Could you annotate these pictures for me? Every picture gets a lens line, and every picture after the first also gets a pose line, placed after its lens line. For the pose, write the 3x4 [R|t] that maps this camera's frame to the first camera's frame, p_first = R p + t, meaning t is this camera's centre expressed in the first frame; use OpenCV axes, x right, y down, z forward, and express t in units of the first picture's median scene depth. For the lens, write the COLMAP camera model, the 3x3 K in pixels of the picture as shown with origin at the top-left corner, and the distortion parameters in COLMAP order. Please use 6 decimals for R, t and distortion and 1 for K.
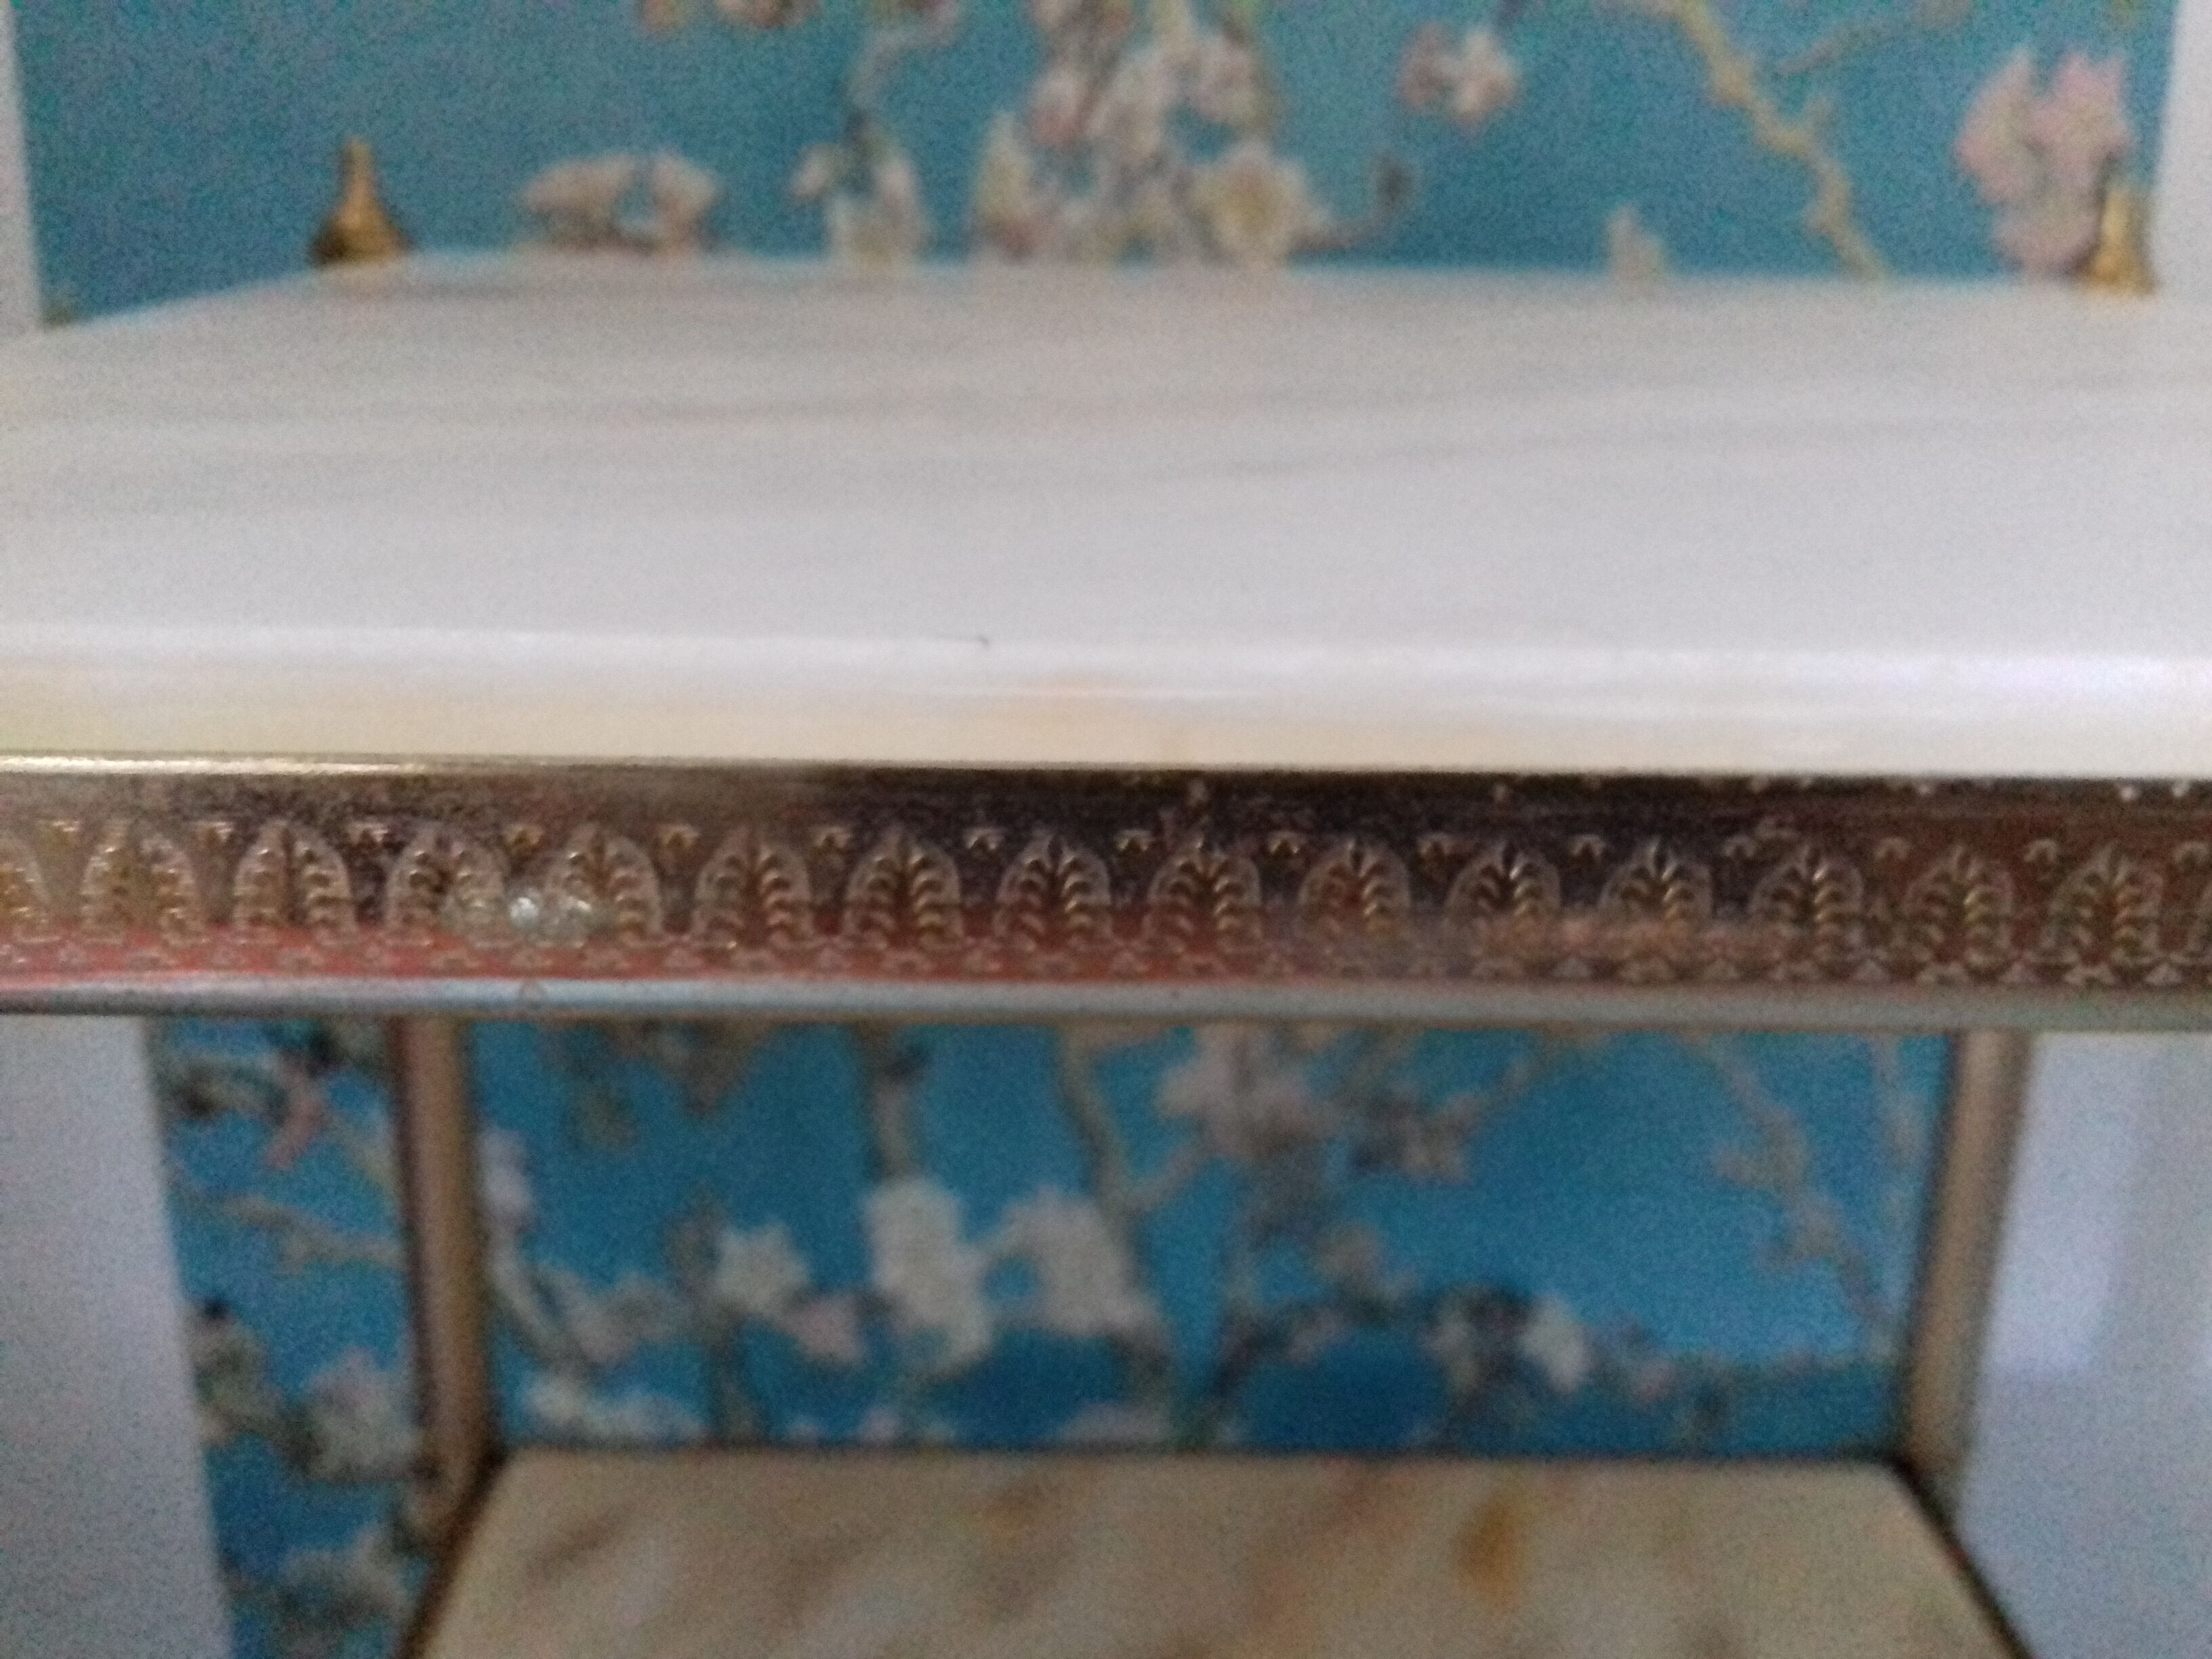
lens RADIAL K [[2060.7, 0, 1093.7], [0, 2060.7, 826.7], [0, 0, 1]] dist [0.107984, -0.245841]
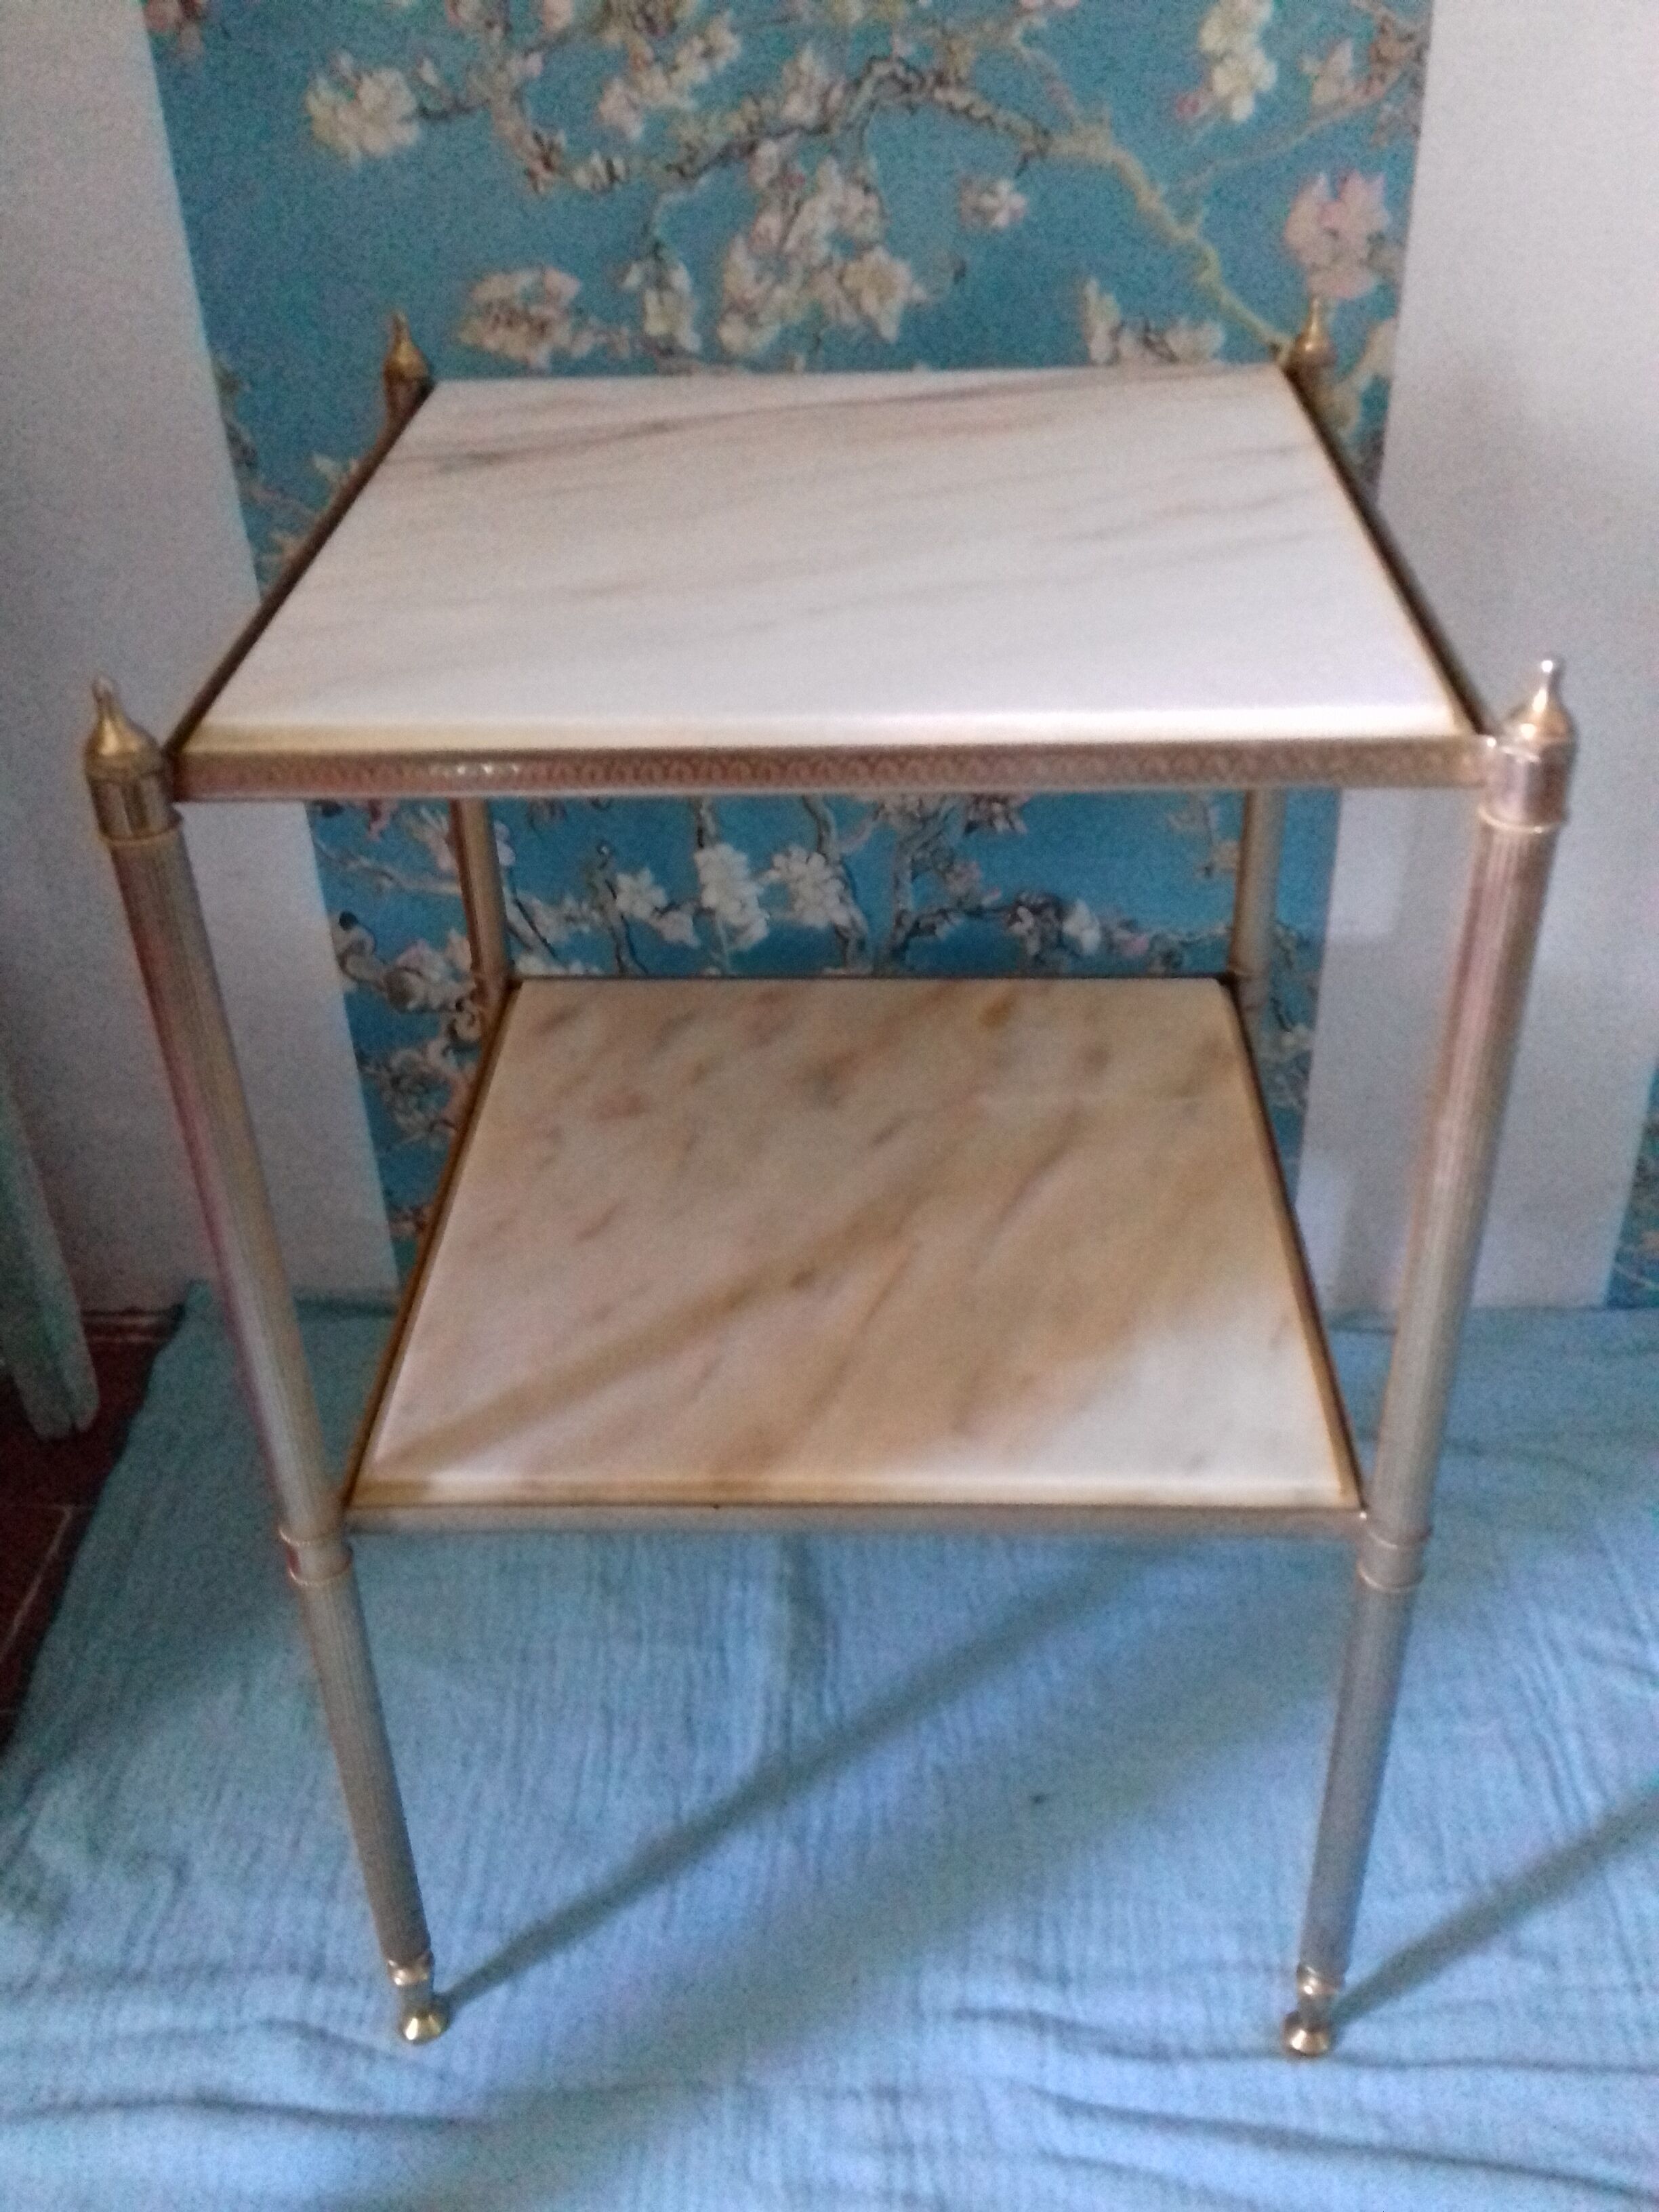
lens RADIAL K [[1985.5, 0, 787.0], [0, 1985.5, 1103.7], [0, 0, 1]] dist [0.091000, -0.225639]
pose [[0.995800, -0.006346, -0.091338, 0.125772], [0.032098, 0.958479, 0.283350, -0.100788], [0.085747, -0.285092, 0.954657, -0.705318]]
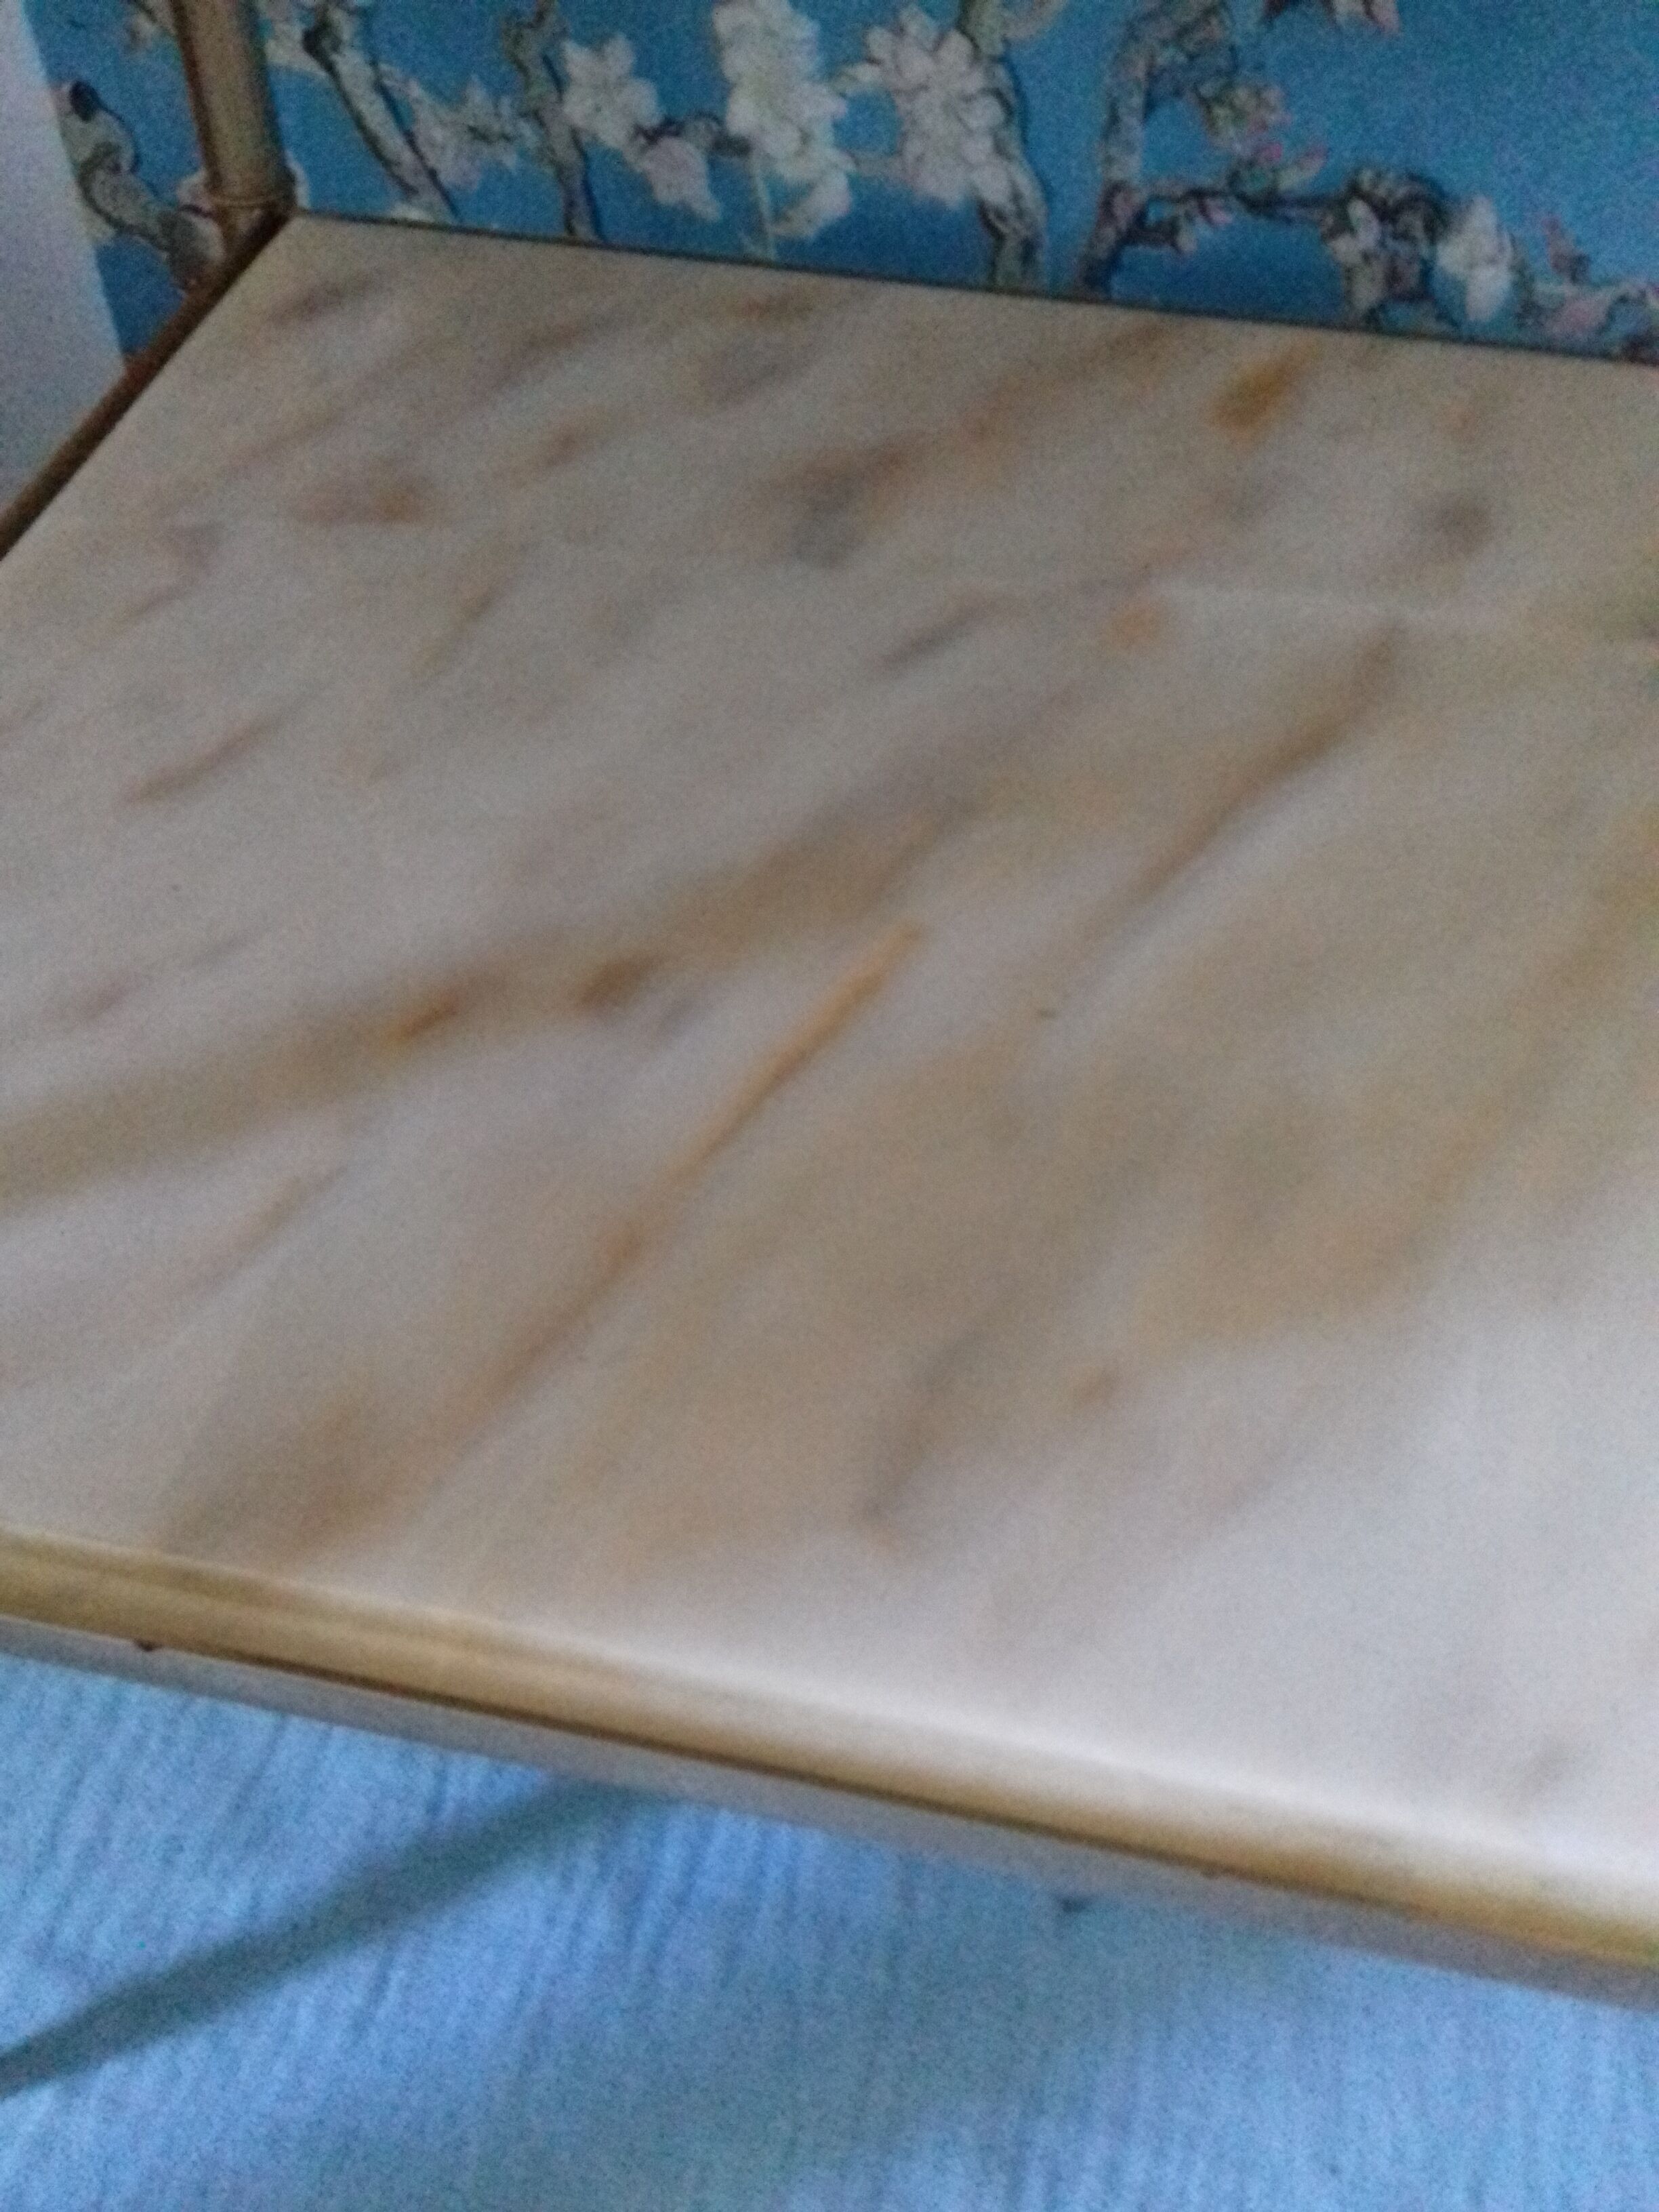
lens RADIAL K [[2060.7, 0, 824.3], [0, 2060.7, 1101.3], [0, 0, 1]] dist [0.107984, -0.245841]
pose [[0.971114, 0.166225, -0.171193, 0.166494], [-0.056202, 0.856593, 0.512924, 0.117823], [0.231903, -0.488486, 0.841191, 0.027757]]
